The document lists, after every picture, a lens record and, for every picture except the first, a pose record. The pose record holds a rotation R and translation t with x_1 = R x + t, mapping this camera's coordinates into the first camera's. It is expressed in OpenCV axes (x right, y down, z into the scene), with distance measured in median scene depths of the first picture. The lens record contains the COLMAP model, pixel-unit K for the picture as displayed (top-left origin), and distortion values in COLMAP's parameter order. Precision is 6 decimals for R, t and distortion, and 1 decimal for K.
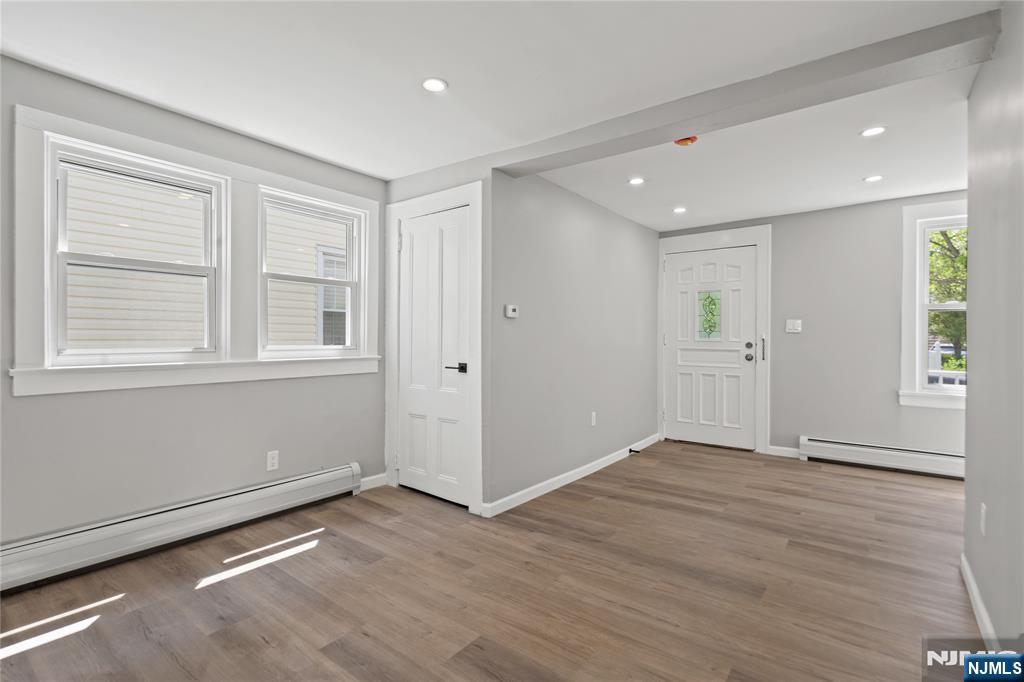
lens RADIAL K [[493.1, 0, 510.1], [0, 493.1, 342.6], [0, 0, 1]] dist [0.001373, -0.001186]
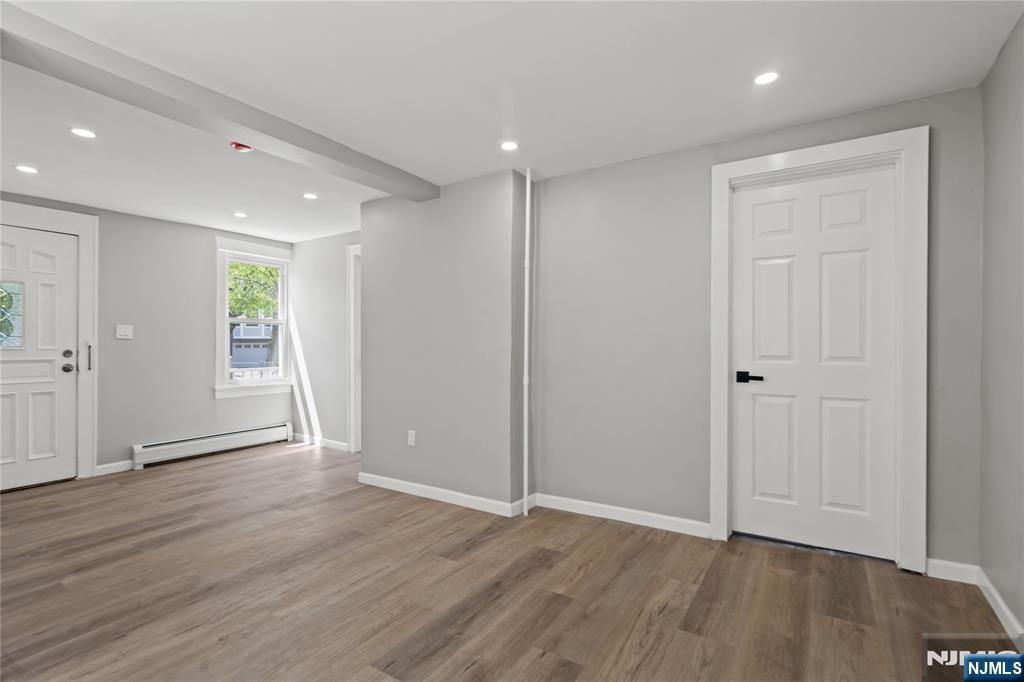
lens RADIAL K [[493.1, 0, 506.8], [0, 493.1, 341.7], [0, 0, 1]] dist [0.001373, -0.001186]
pose [[-0.082393, -0.001550, 0.996599, -0.665355], [0.014011, 0.999898, 0.002713, -0.009848], [-0.996501, 0.014187, -0.082363, 0.536018]]
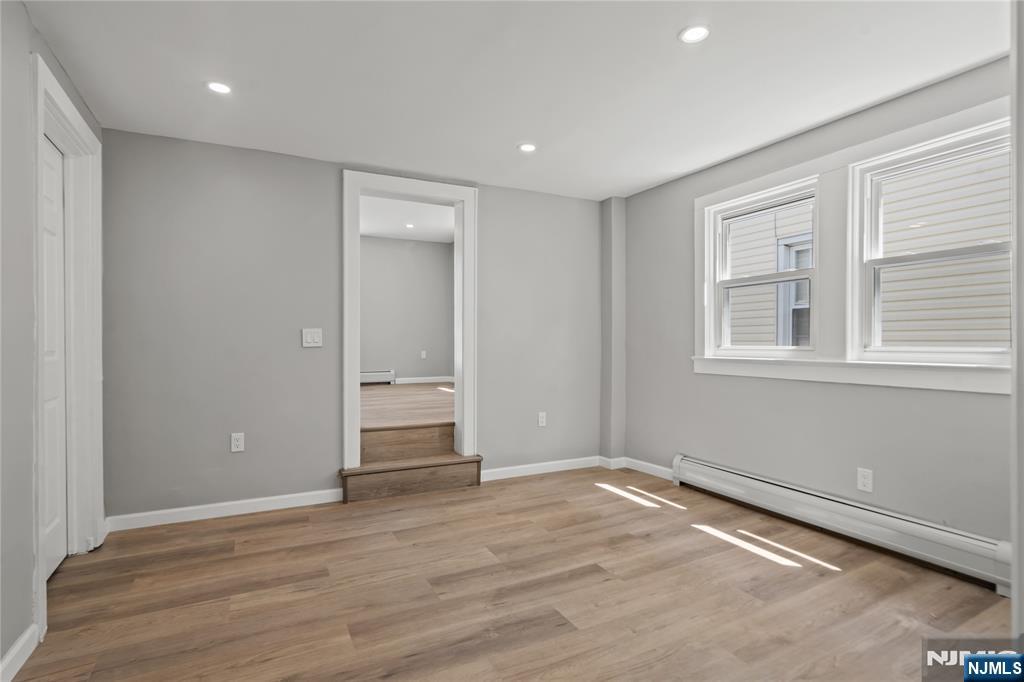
lens RADIAL K [[493.1, 0, 494.3], [0, 493.1, 336.2], [0, 0, 1]] dist [0.001373, -0.001186]
pose [[-0.450428, -0.009919, -0.892758, 0.612314], [-0.009247, 0.999936, -0.006444, 0.000552], [0.892765, 0.005352, -0.450491, 0.857493]]
